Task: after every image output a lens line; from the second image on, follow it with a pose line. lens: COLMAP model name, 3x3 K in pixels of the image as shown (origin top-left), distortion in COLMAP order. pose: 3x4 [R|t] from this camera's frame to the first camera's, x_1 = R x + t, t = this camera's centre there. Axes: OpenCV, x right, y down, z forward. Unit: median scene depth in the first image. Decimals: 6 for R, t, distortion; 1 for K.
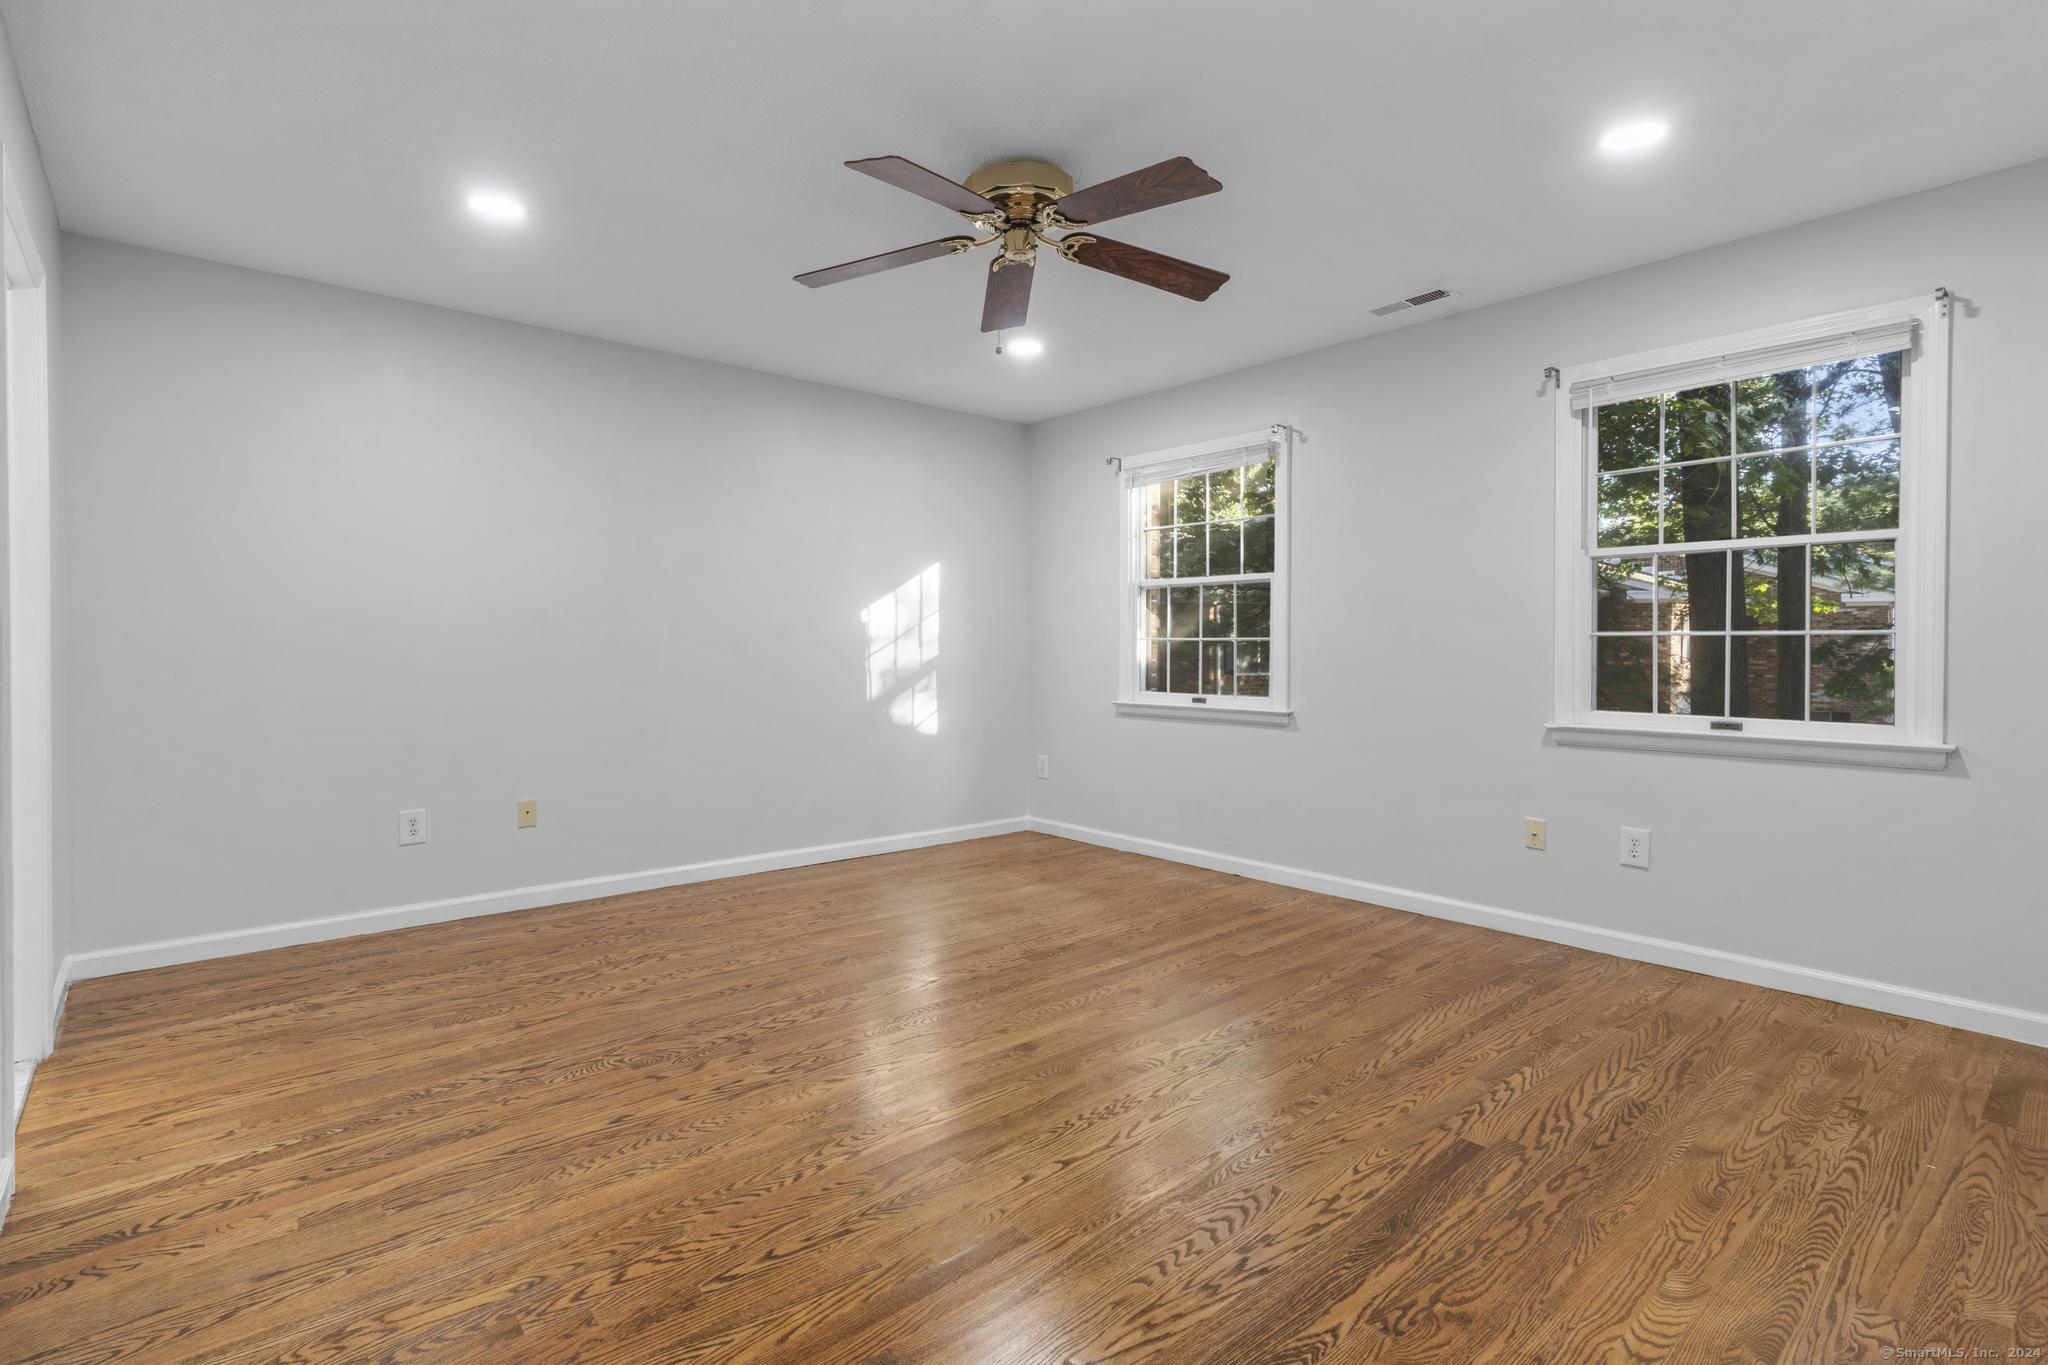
lens RADIAL K [[977.5, 0, 1020.4], [0, 977.5, 646.4], [0, 0, 1]] dist [-0.000126, 0.000122]
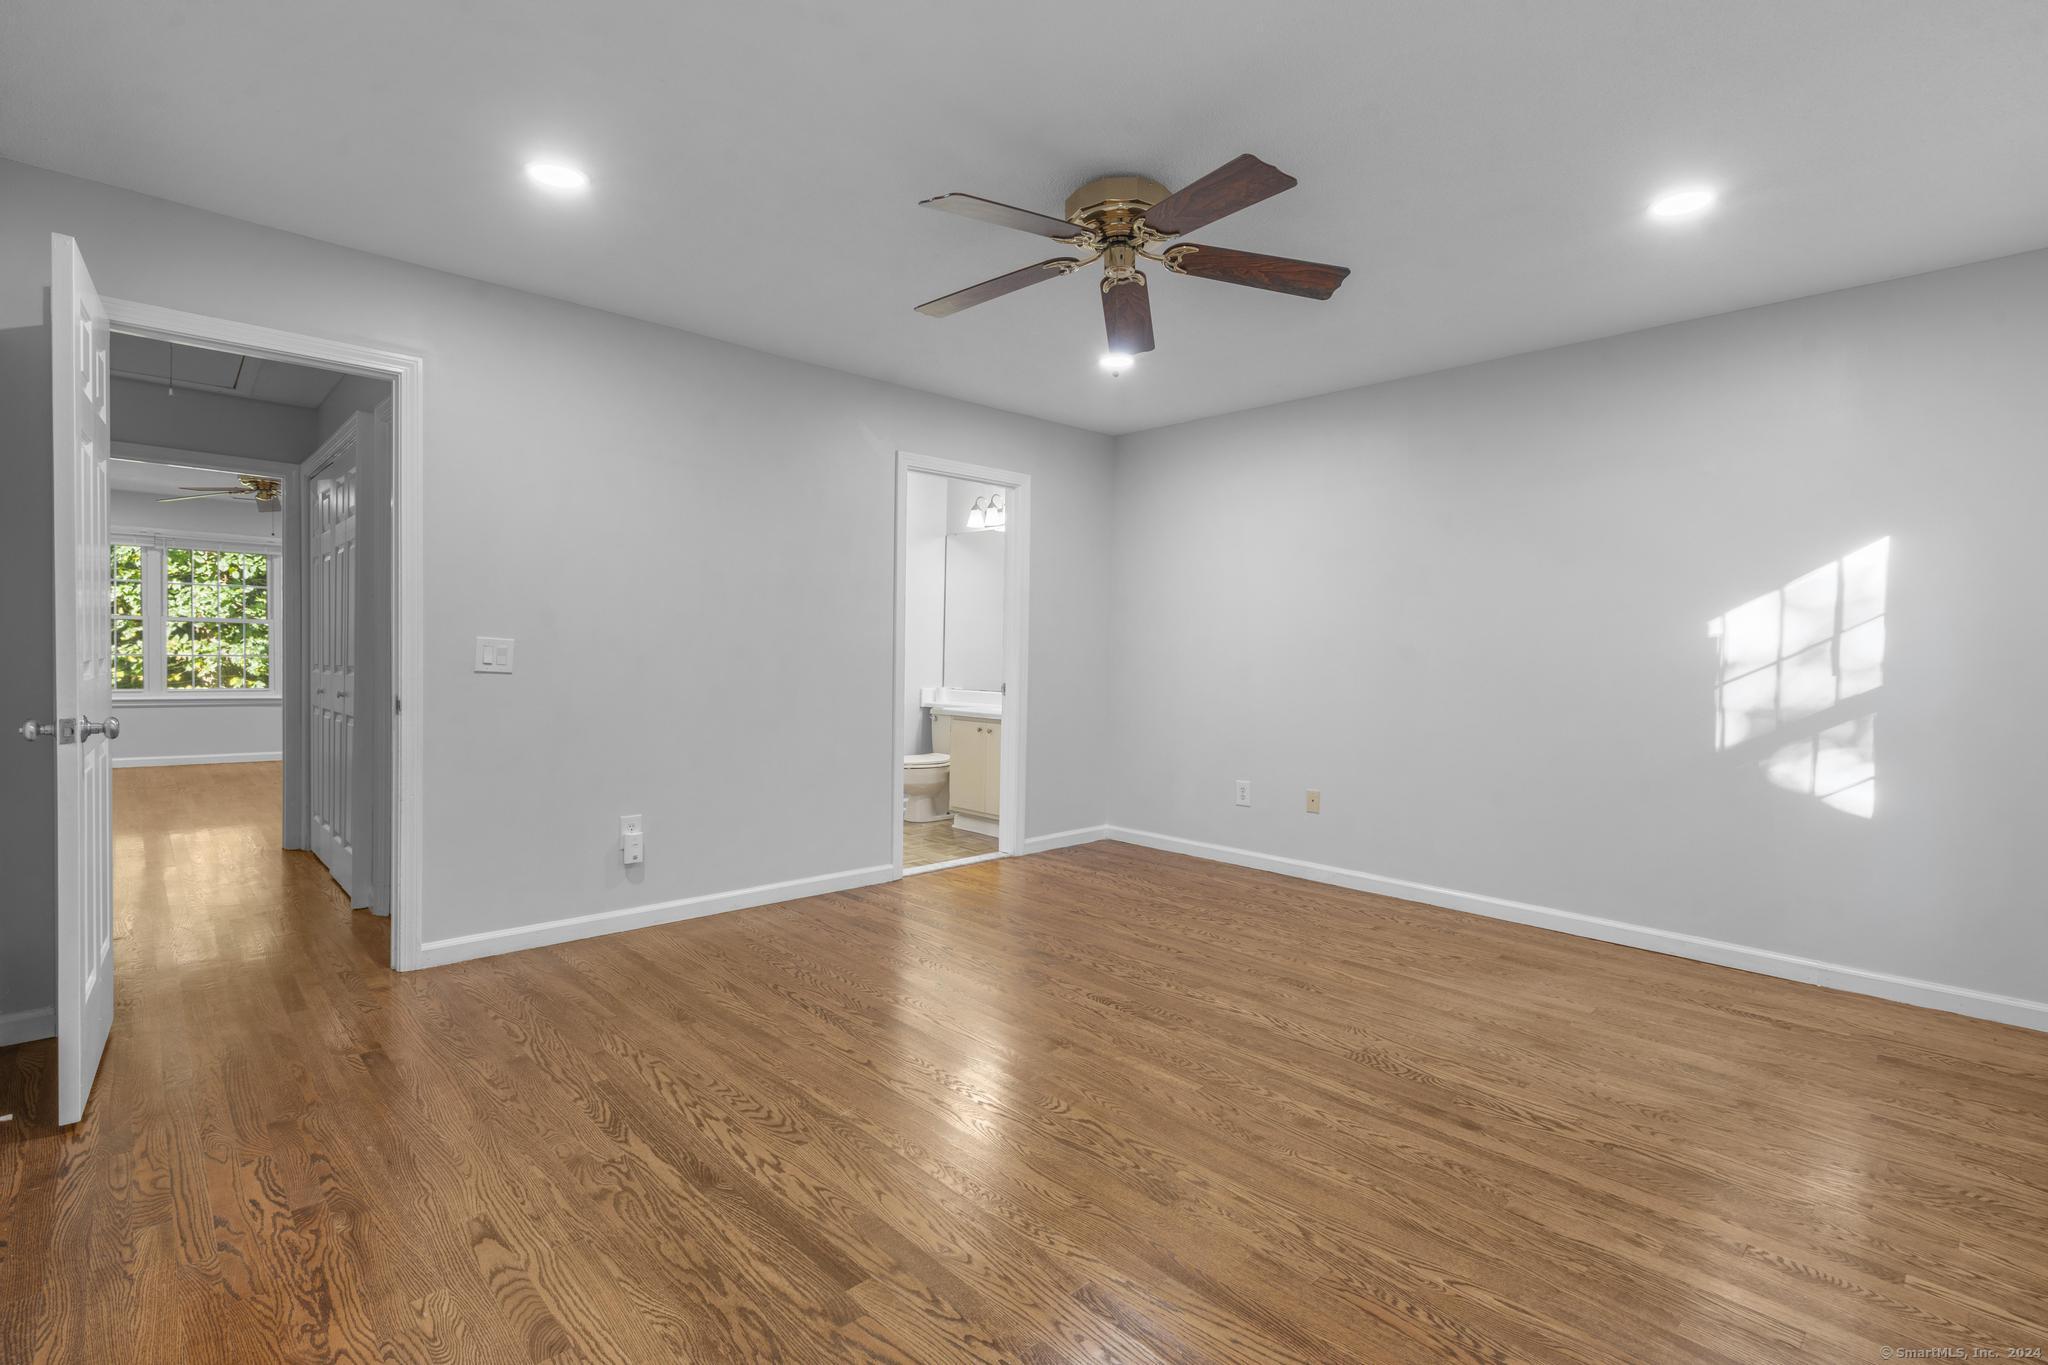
lens RADIAL K [[949.7, 0, 1014.1], [0, 949.7, 674.9], [0, 0, 1]] dist [-0.003012, 0.001841]
pose [[0.041475, 0.023068, -0.998873, 0.948710], [-0.015215, 0.999632, 0.022454, -0.011719], [0.999024, 0.014267, 0.041811, 0.831140]]
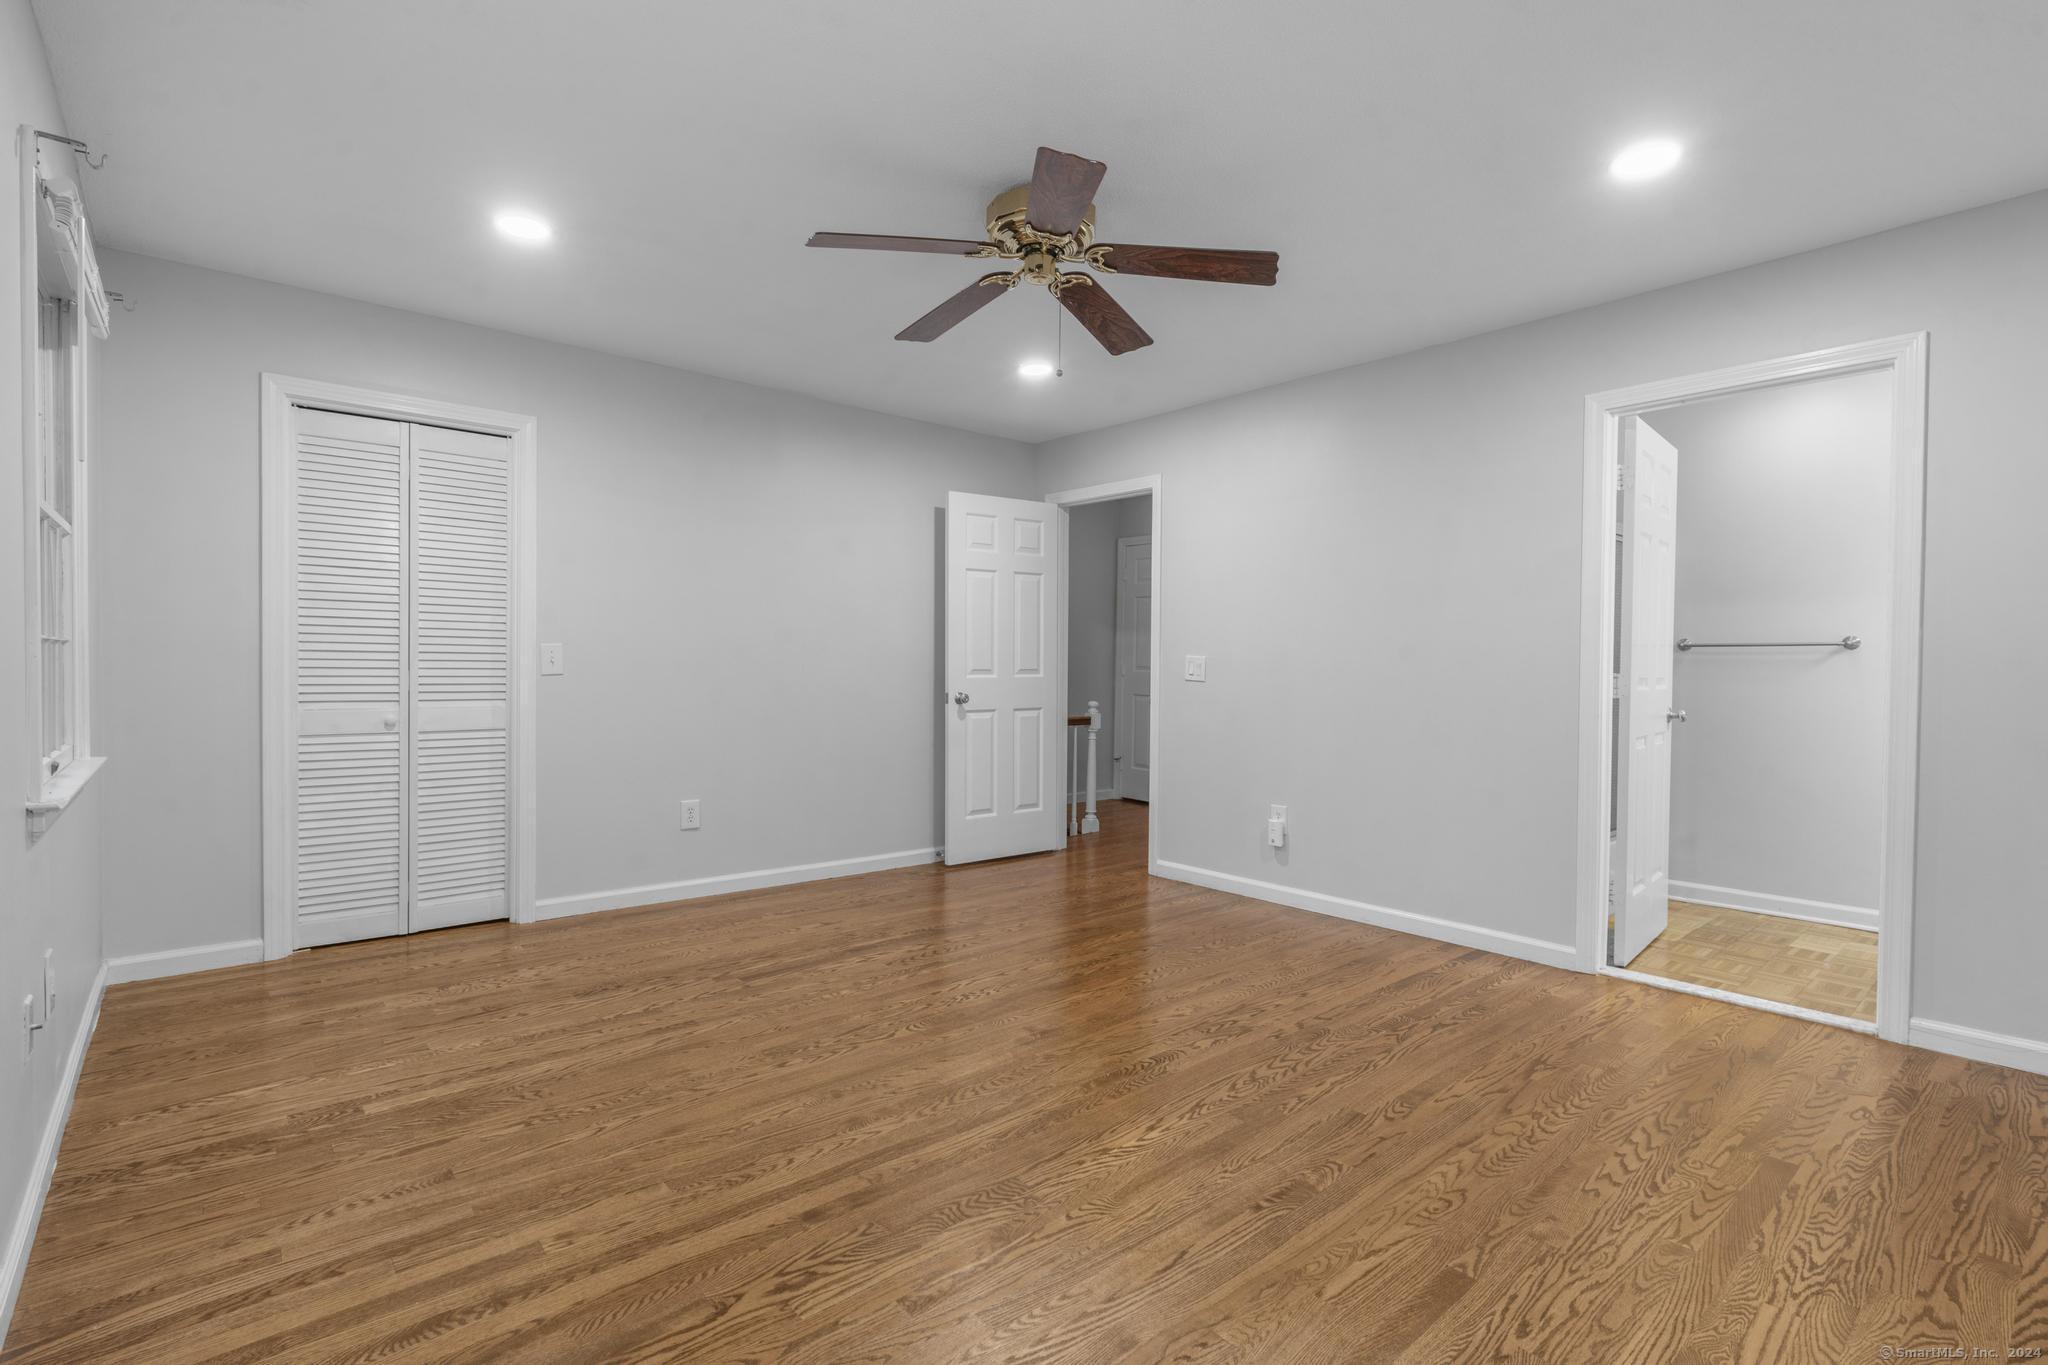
lens RADIAL K [[959.2, 0, 1024.0], [0, 959.2, 682.5], [0, 0, 1]] dist [-0.010510, 0.000911]
pose [[-0.999932, -0.010918, -0.004072, 0.015547], [-0.011001, 0.999720, 0.020956, -0.007126], [0.003842, 0.020999, -0.999772, 1.935662]]
